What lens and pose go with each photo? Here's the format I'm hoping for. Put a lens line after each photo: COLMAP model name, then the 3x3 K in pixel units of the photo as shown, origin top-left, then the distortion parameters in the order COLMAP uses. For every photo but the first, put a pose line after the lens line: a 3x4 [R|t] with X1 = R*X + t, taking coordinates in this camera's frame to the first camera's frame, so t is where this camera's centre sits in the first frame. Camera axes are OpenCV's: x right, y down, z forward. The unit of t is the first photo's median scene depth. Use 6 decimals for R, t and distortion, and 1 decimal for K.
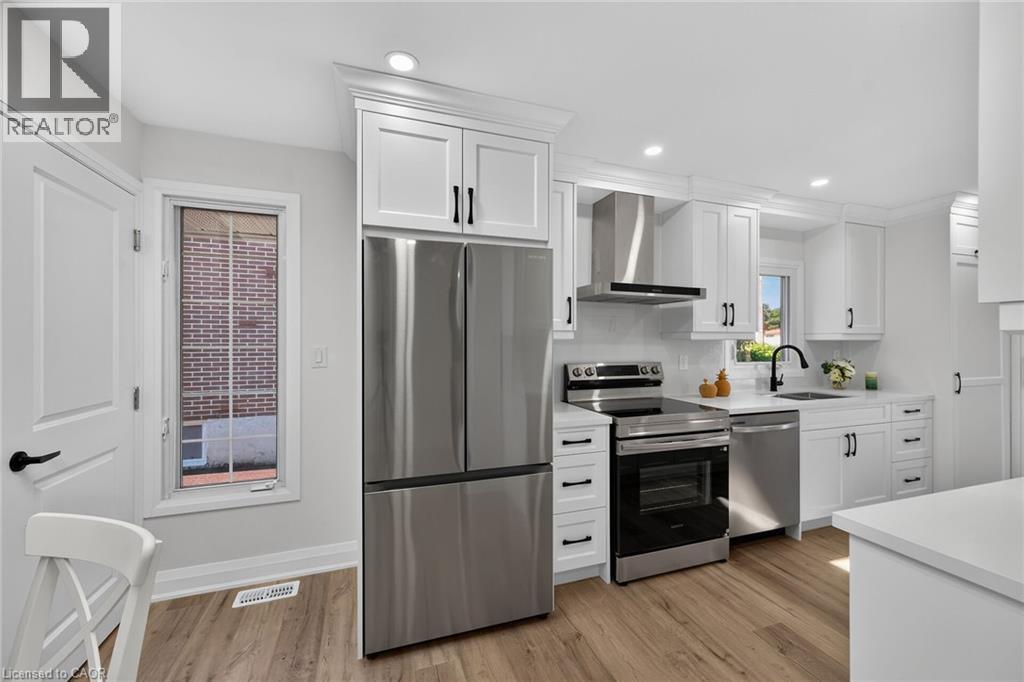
lens RADIAL K [[388.1, 0, 532.3], [0, 388.1, 340.5], [0, 0, 1]] dist [0.000792, 0.000034]
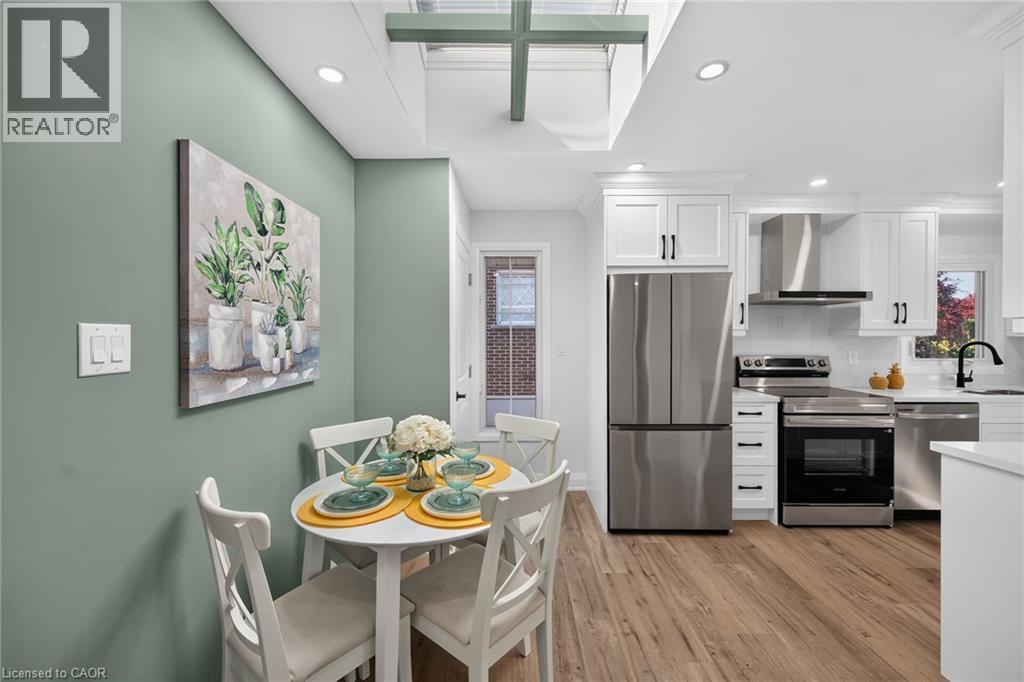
lens RADIAL K [[398.2, 0, 552.8], [0, 398.2, 338.2], [0, 0, 1]] dist [0.001322, 0.000090]
pose [[0.951621, 0.001064, -0.307272, -0.088215], [0.000700, 0.999984, 0.005629, -0.004300], [0.307273, -0.005572, 0.951605, -0.409108]]
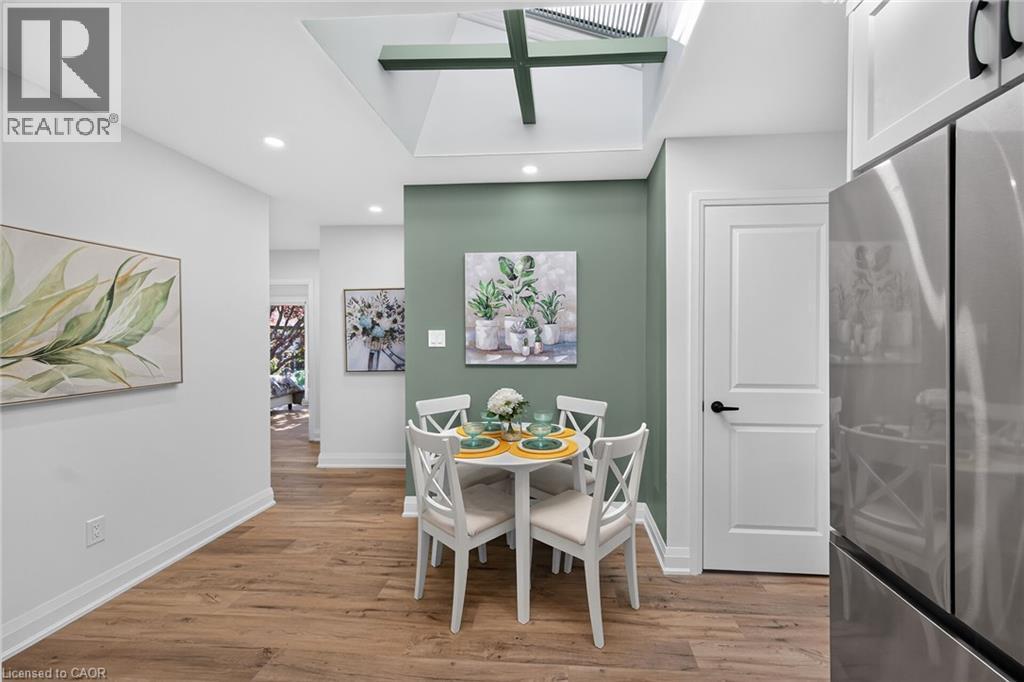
lens RADIAL K [[408.0, 0, 512.0], [0, 408.0, 341.0], [0, 0, 1]] dist [0.000547, 0.000012]
pose [[-0.435869, 0.011764, -0.899933, 0.329552], [0.002753, 0.999927, 0.011737, 0.001427], [0.900006, 0.002638, -0.435869, 0.491442]]
